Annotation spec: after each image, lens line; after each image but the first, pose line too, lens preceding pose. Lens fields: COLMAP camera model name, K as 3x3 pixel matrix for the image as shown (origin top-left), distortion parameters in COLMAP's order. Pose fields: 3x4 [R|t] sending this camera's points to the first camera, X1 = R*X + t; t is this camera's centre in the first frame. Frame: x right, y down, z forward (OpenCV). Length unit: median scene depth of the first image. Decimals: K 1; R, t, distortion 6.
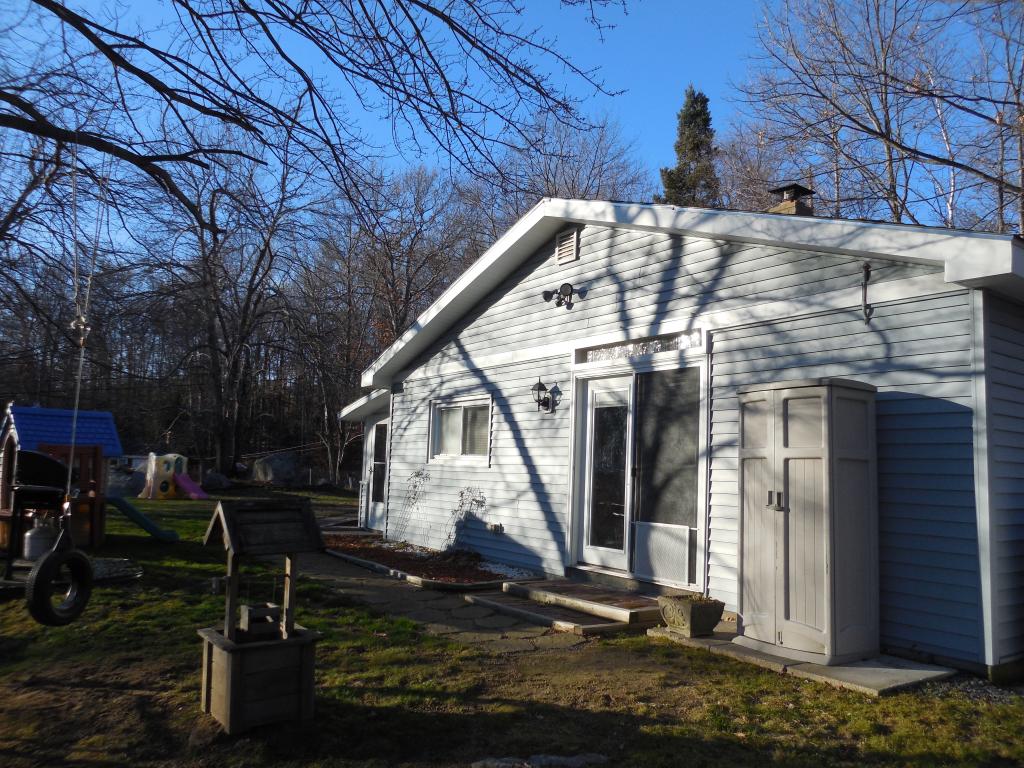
lens RADIAL K [[761.8, 0, 511.7], [0, 761.8, 385.9], [0, 0, 1]] dist [-0.039179, 0.018741]
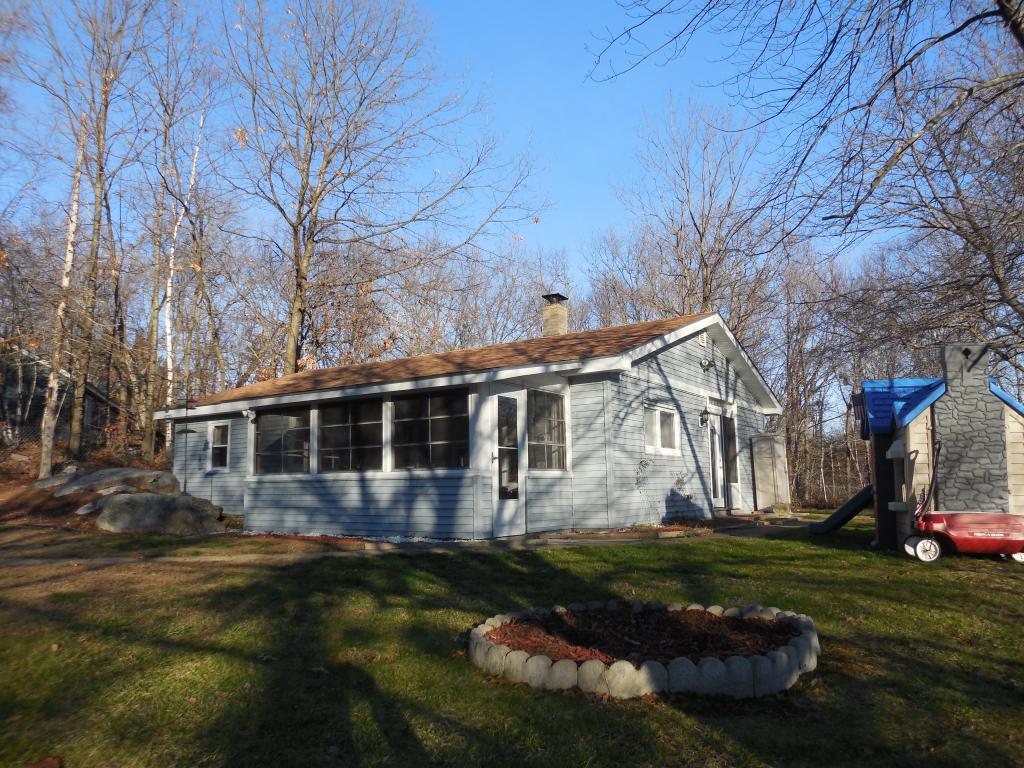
lens RADIAL K [[761.8, 0, 511.3], [0, 761.8, 382.9], [0, 0, 1]] dist [-0.039179, 0.018741]
pose [[-0.366079, 0.107119, 0.924398, -1.234730], [-0.097457, 0.983477, -0.152560, 0.212483], [-0.925466, -0.145939, -0.349591, 1.763215]]
